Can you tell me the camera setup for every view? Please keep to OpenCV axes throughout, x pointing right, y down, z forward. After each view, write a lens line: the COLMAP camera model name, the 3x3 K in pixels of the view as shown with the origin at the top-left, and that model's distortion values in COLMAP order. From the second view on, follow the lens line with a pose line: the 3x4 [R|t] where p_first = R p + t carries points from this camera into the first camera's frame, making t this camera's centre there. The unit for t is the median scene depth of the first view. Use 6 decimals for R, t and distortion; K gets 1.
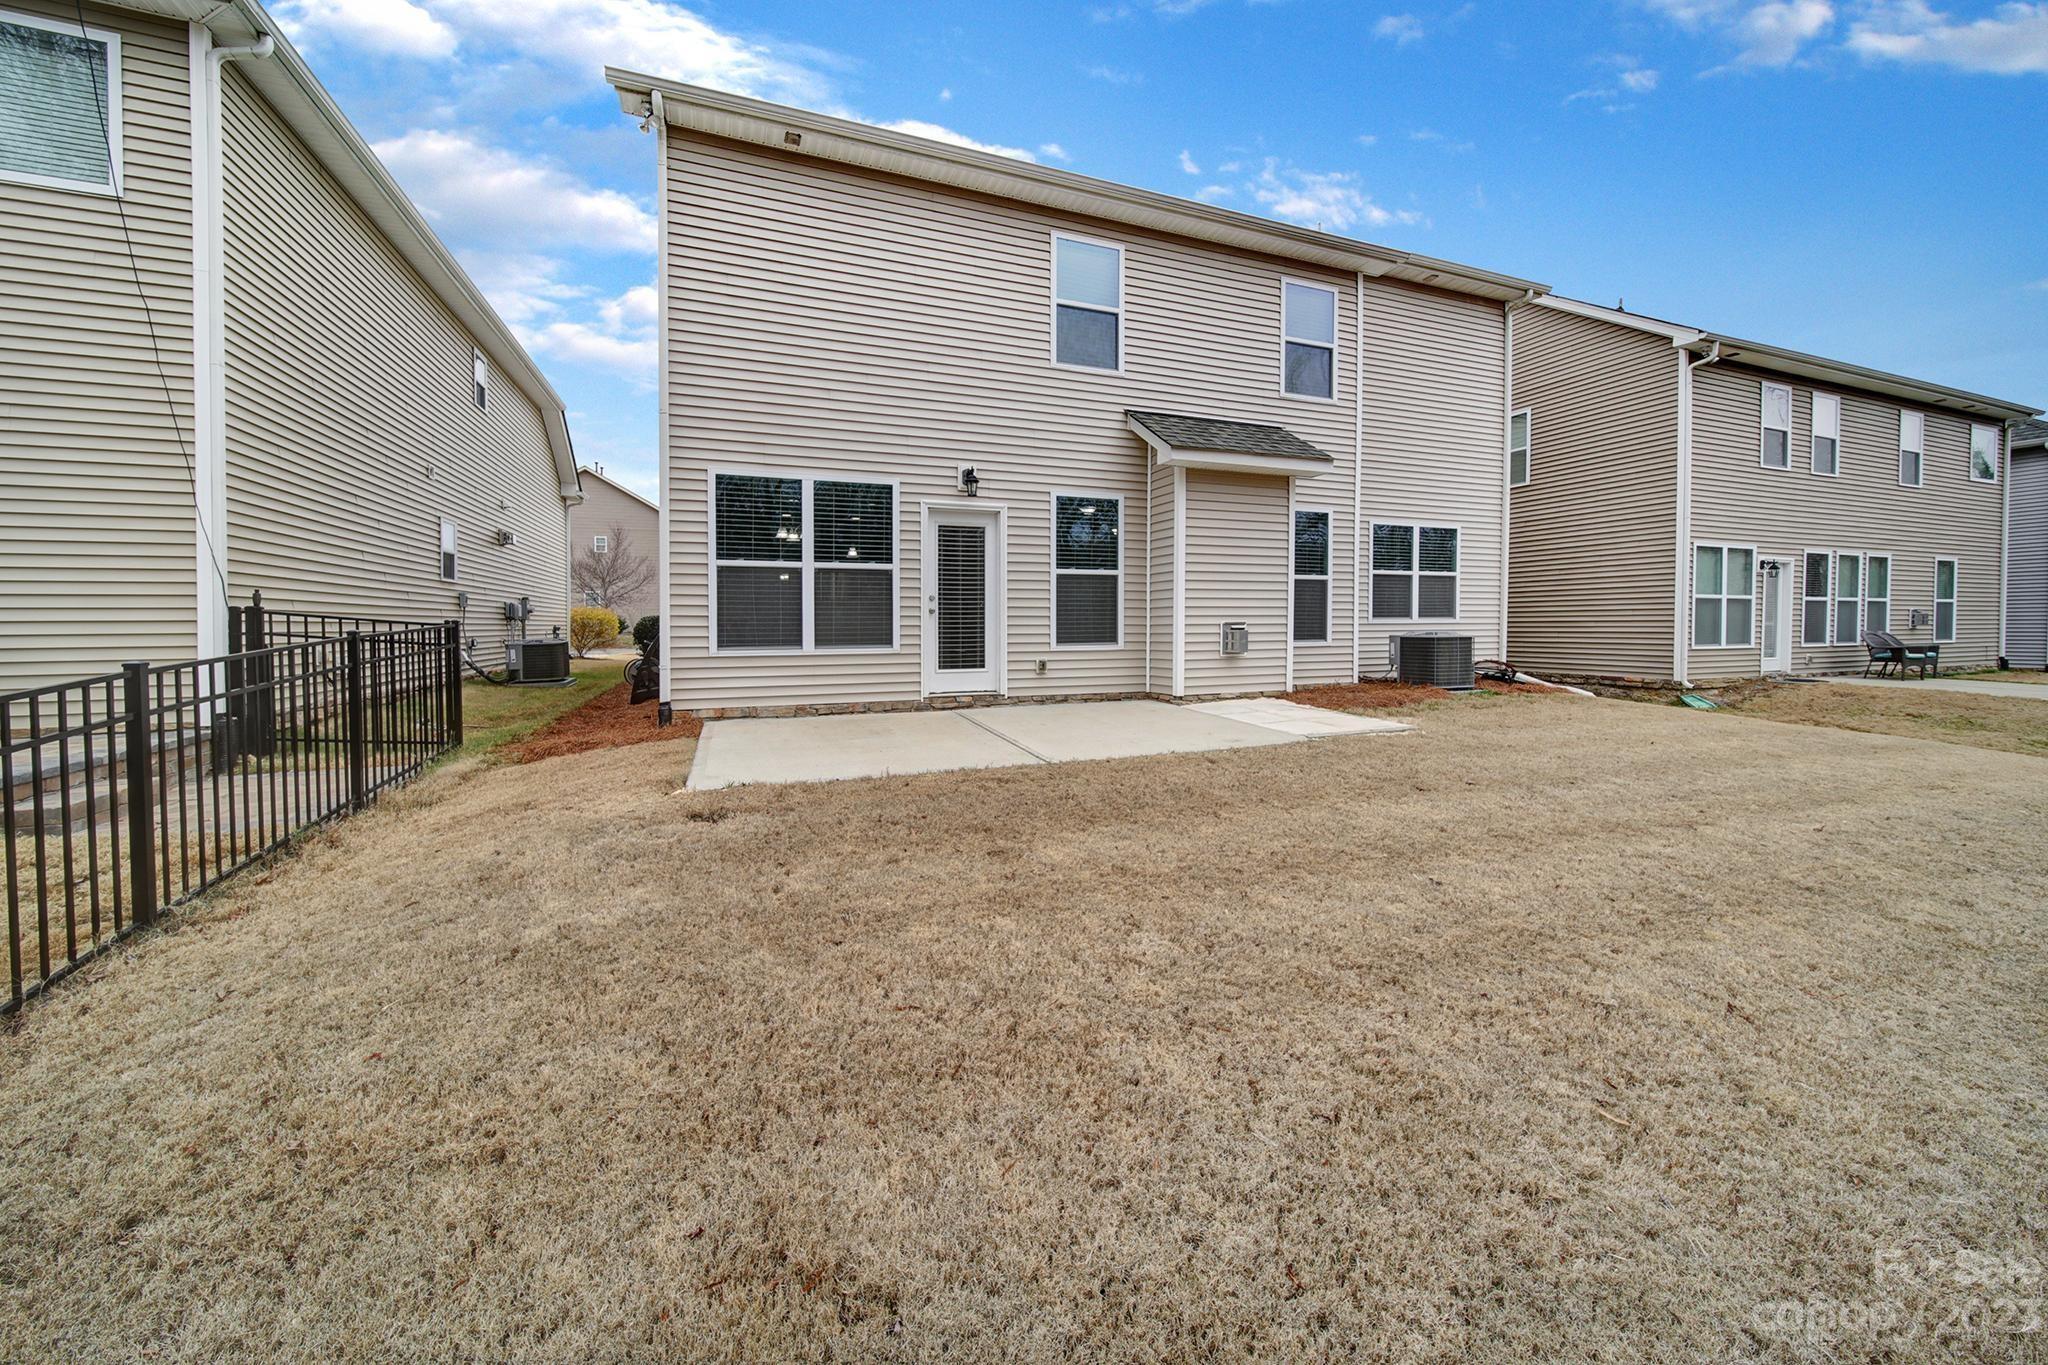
lens RADIAL K [[741.6, 0, 1027.5], [0, 741.6, 668.5], [0, 0, 1]] dist [-0.000883, -0.000176]
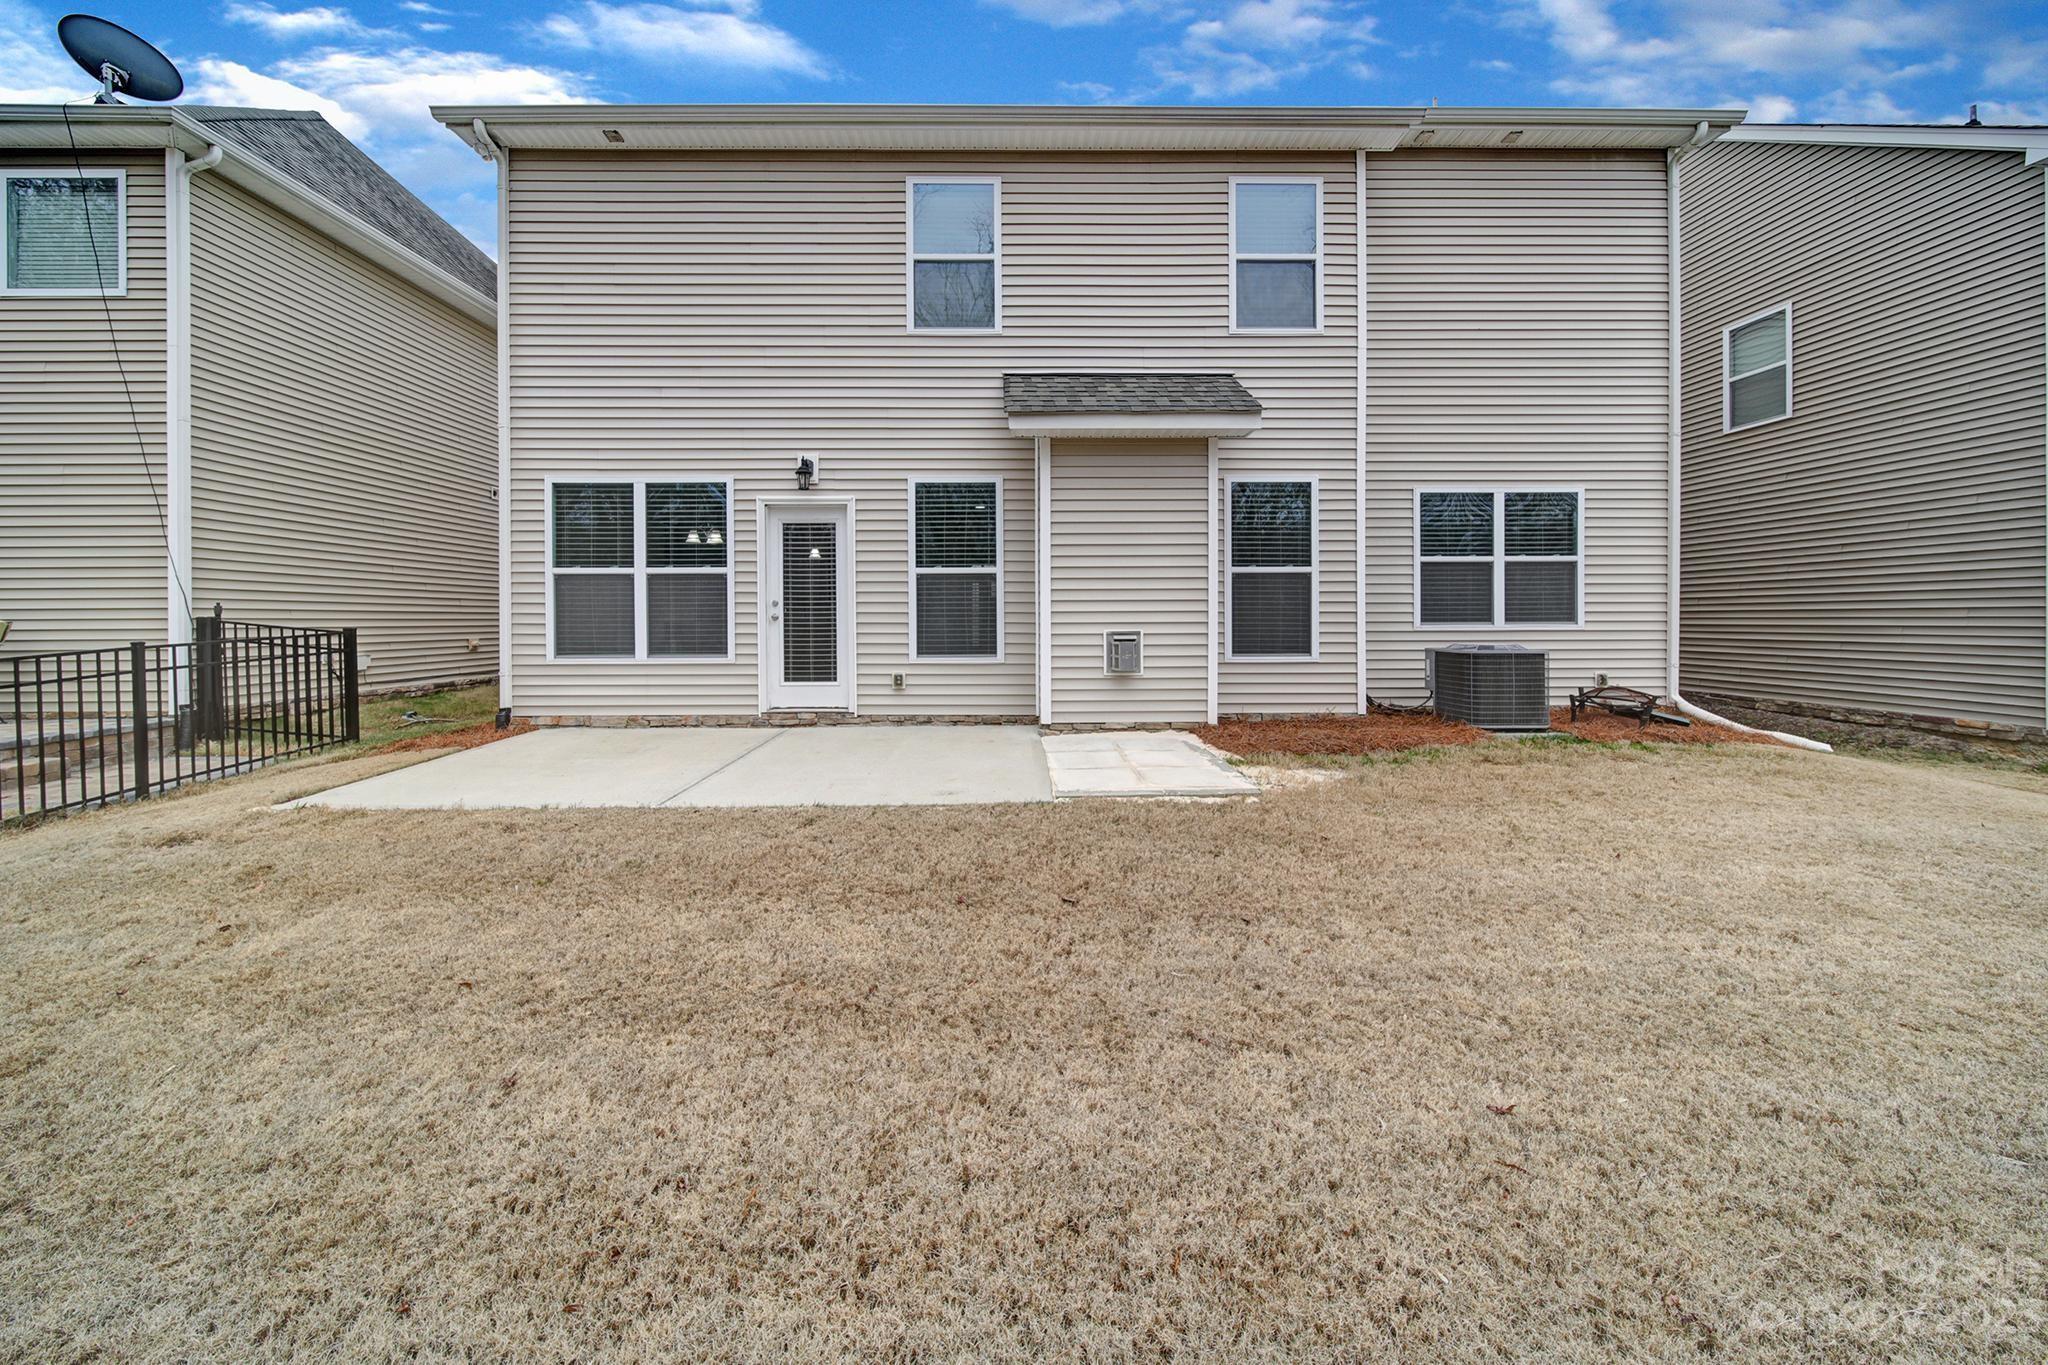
lens RADIAL K [[772.1, 0, 1019.7], [0, 772.1, 650.0], [0, 0, 1]] dist [-0.001044, -0.000412]
pose [[0.936956, 0.014936, -0.349128, 0.458586], [-0.021417, 0.999662, -0.014711, -0.028674], [0.348791, 0.021260, 0.936959, 0.207165]]
